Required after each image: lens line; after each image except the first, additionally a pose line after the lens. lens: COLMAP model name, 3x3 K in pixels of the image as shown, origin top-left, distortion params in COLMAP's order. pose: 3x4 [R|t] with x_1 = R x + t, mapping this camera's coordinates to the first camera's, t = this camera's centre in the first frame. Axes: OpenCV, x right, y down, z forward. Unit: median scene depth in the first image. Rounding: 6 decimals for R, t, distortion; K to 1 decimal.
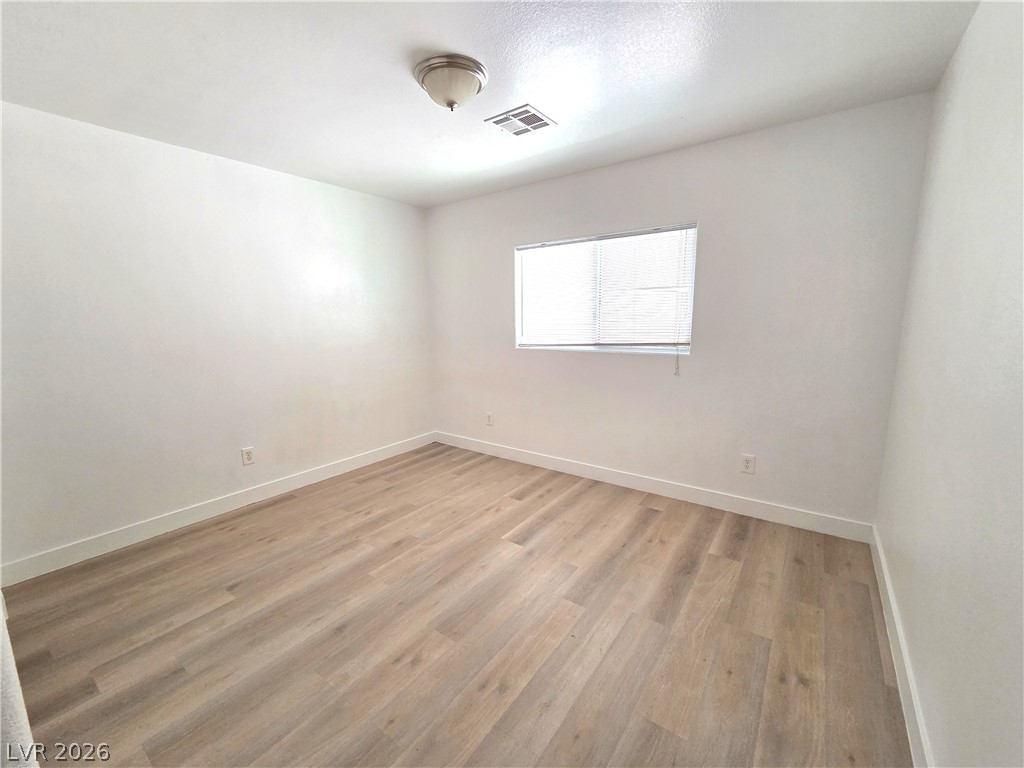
lens RADIAL K [[420.6, 0, 505.3], [0, 420.6, 389.6], [0, 0, 1]] dist [0.001829, -0.000724]
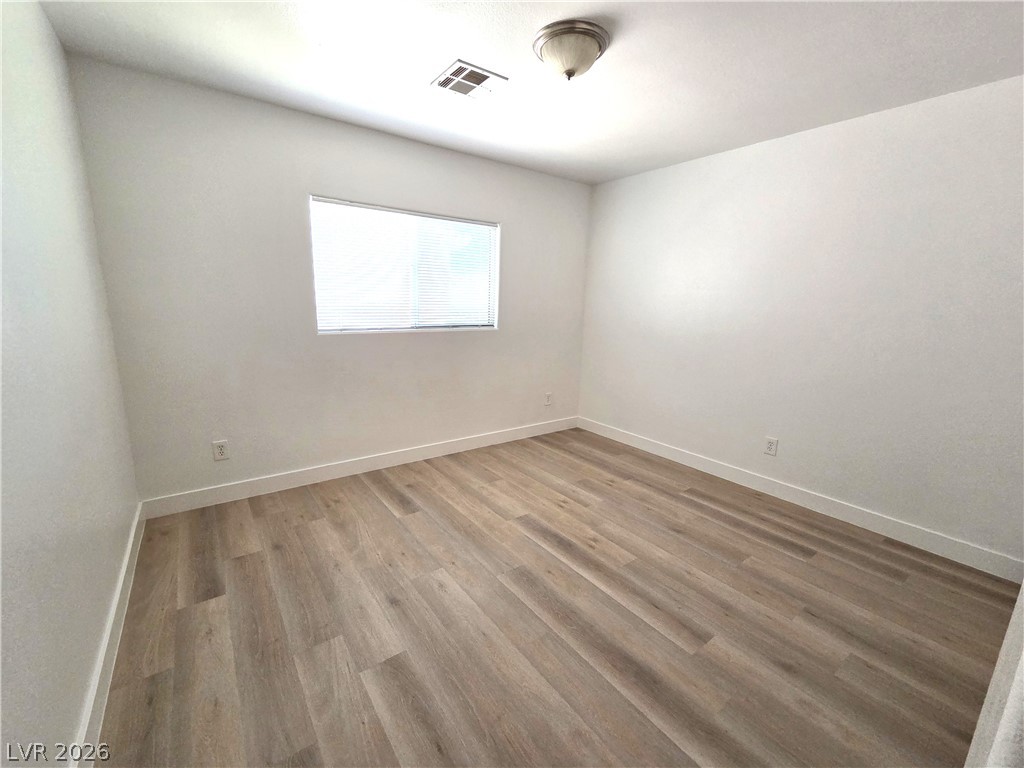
lens RADIAL K [[420.6, 0, 505.2], [0, 420.6, 385.2], [0, 0, 1]] dist [0.001829, -0.000724]
pose [[0.296054, -0.165759, 0.940679, -1.201625], [0.135861, 0.982122, 0.130303, -0.126273], [-0.945460, 0.089225, 0.313281, 0.873699]]
